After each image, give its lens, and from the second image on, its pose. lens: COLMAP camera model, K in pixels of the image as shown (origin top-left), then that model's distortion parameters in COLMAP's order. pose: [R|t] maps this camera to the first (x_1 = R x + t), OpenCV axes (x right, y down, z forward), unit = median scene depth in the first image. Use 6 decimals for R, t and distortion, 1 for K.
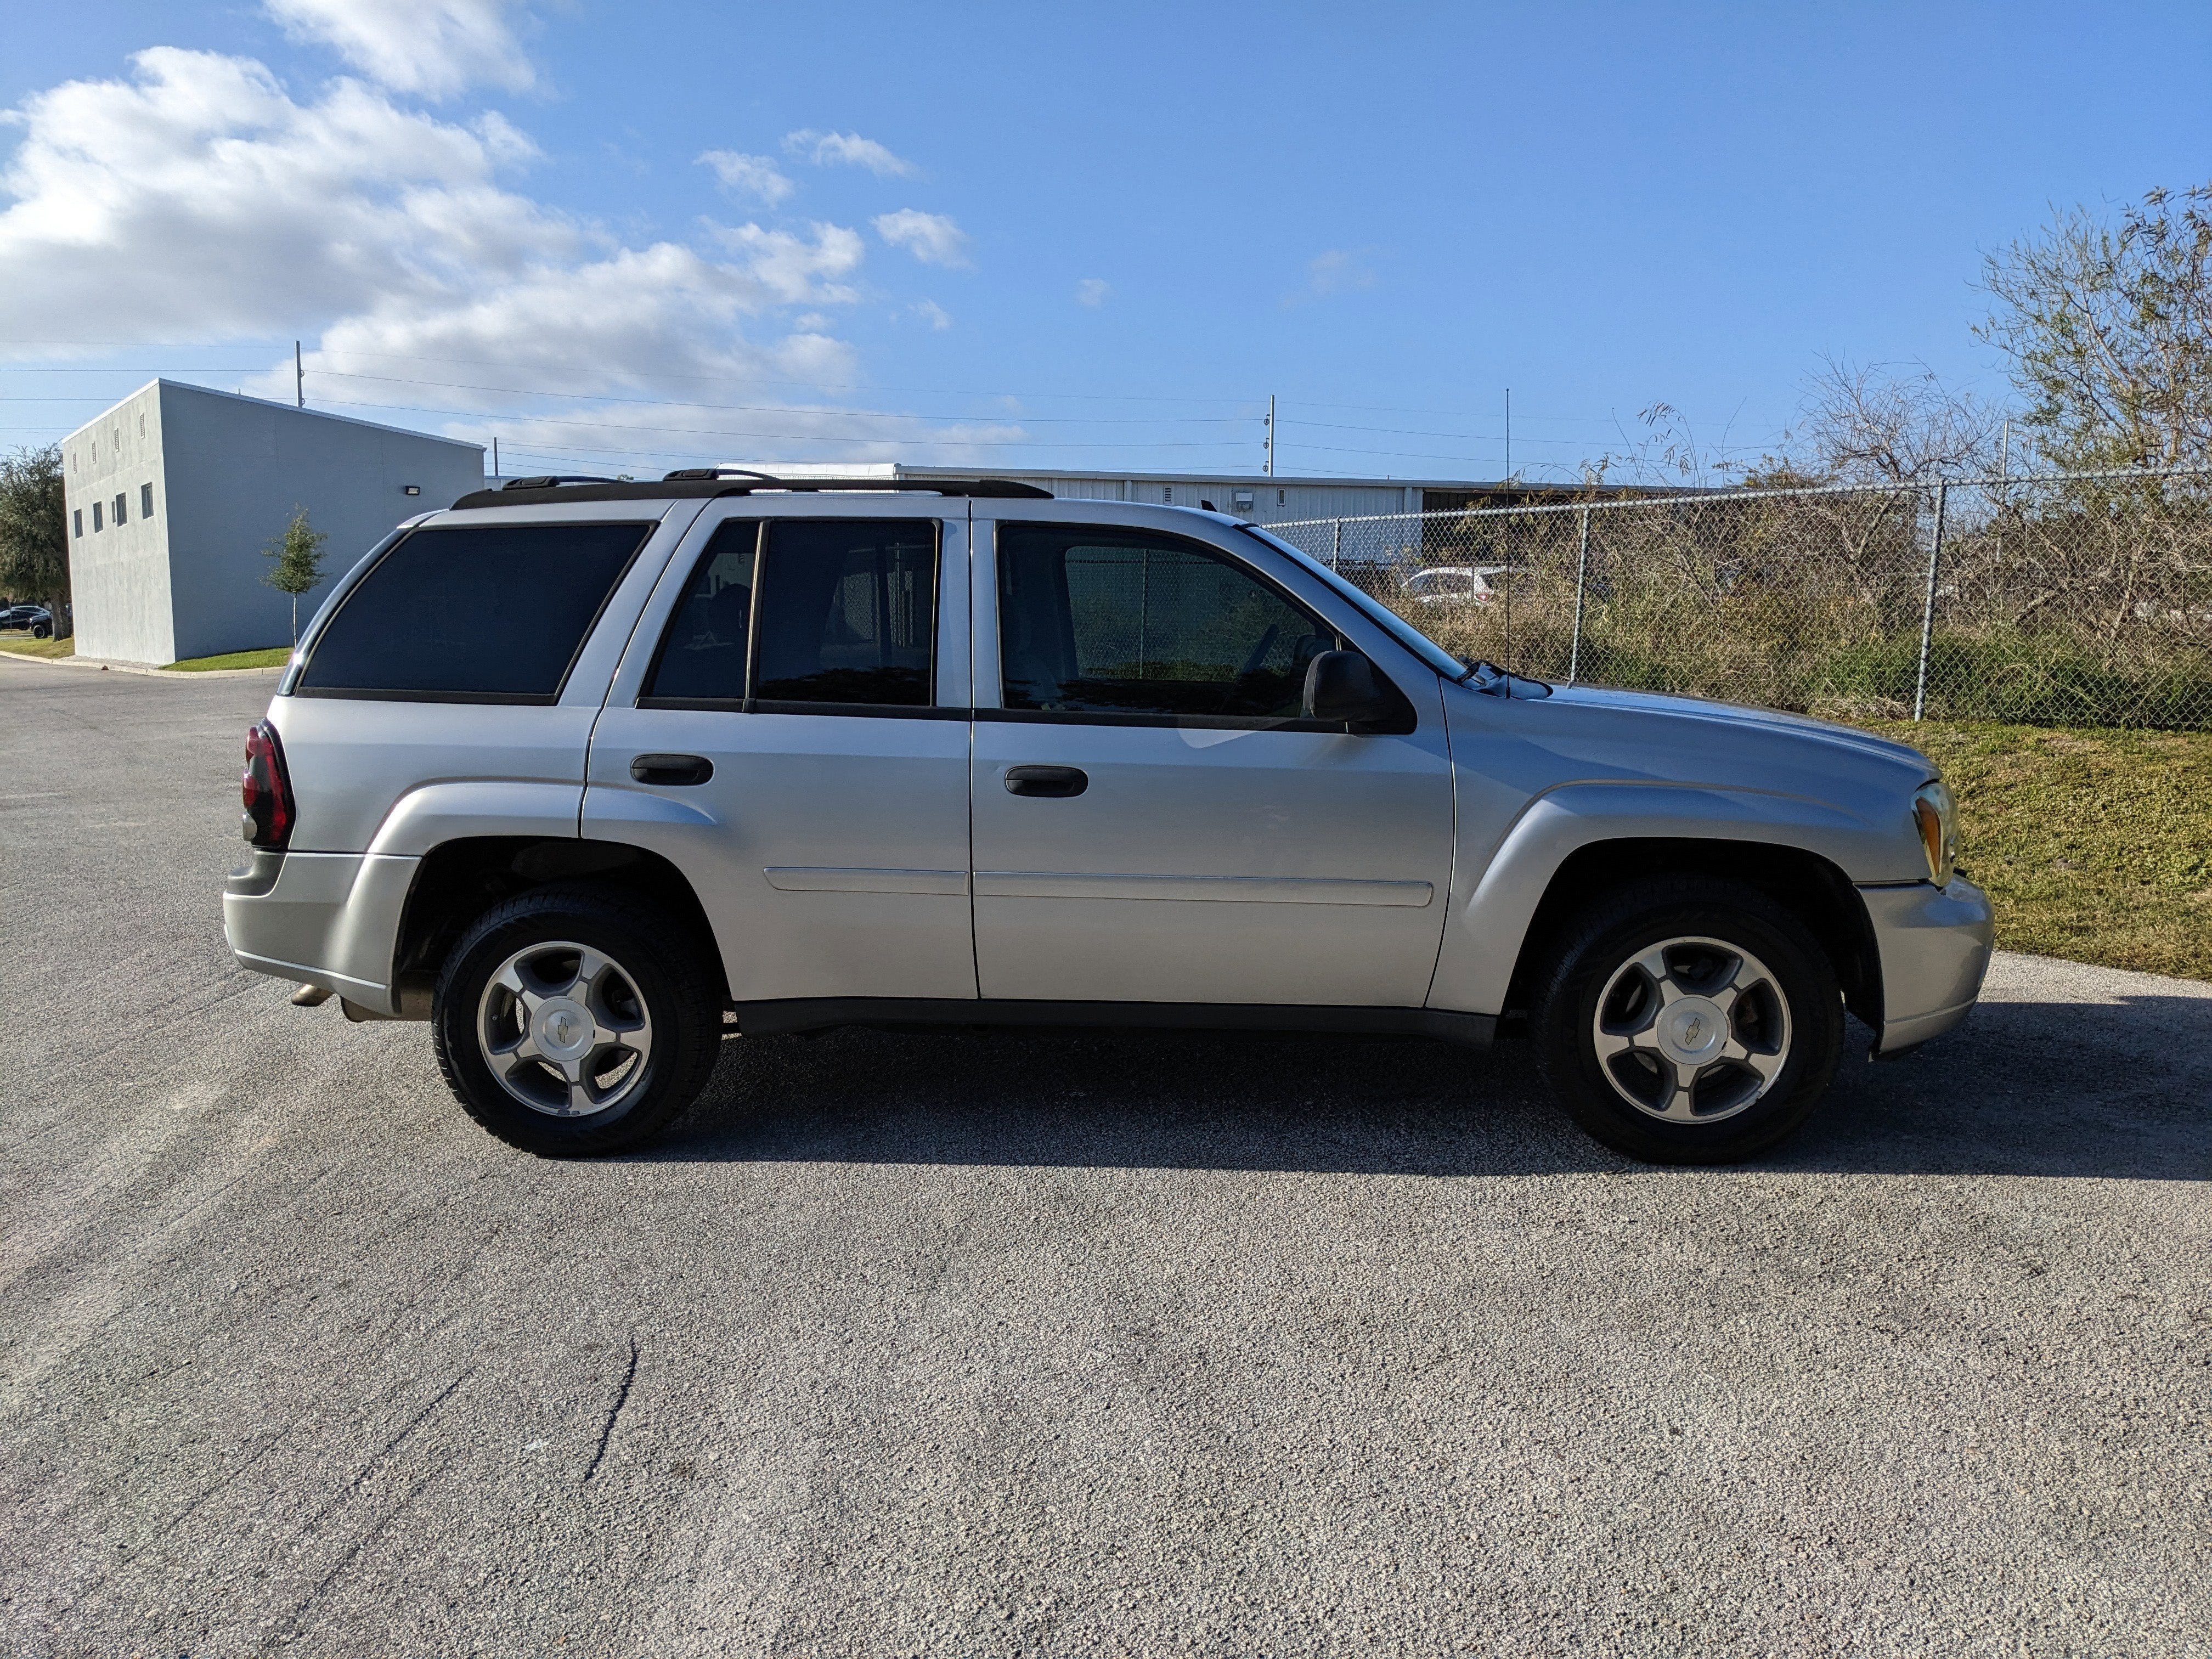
lens RADIAL K [[1669.7, 0, 1106.4], [0, 1669.7, 773.2], [0, 0, 1]] dist [-0.000220, 0.002101]
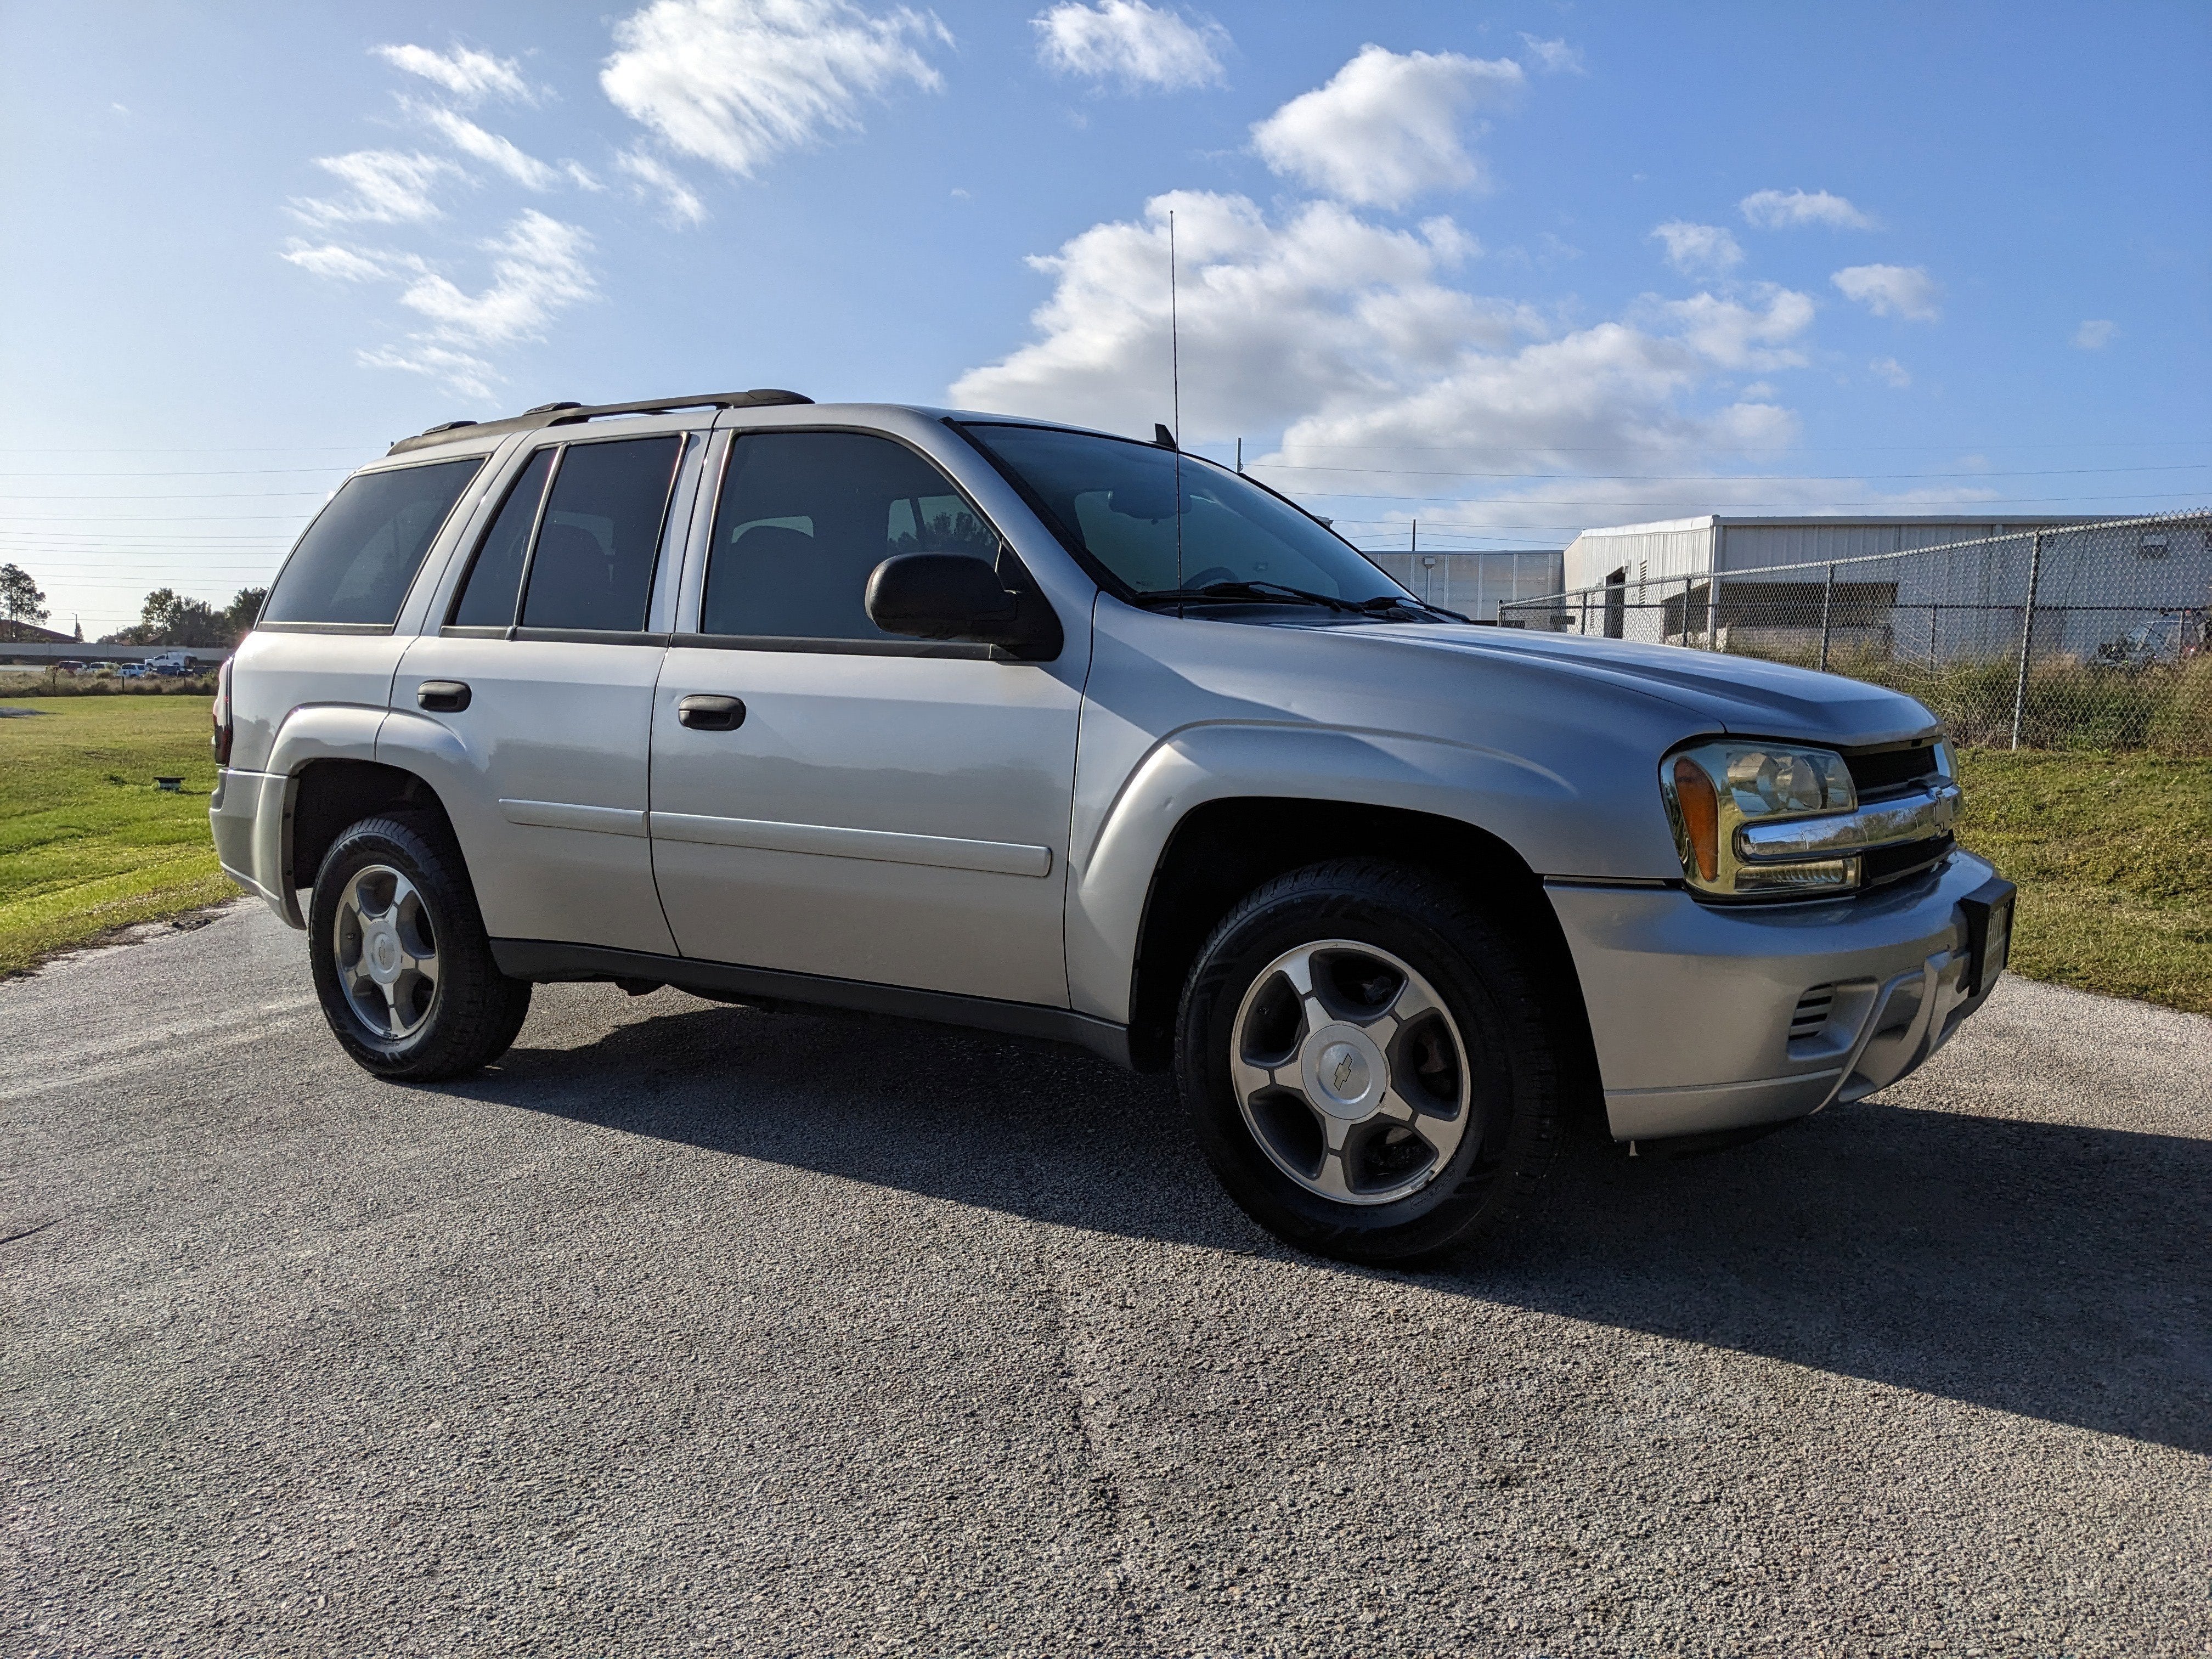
lens RADIAL K [[1668.2, 0, 1122.1], [0, 1668.2, 826.6], [0, 0, 1]] dist [0.057565, -0.091696]
pose [[0.888238, 0.051848, -0.456448, 0.583739], [-0.056026, 0.998420, 0.004384, 0.050788], [0.455954, 0.021679, 0.889739, 0.312392]]
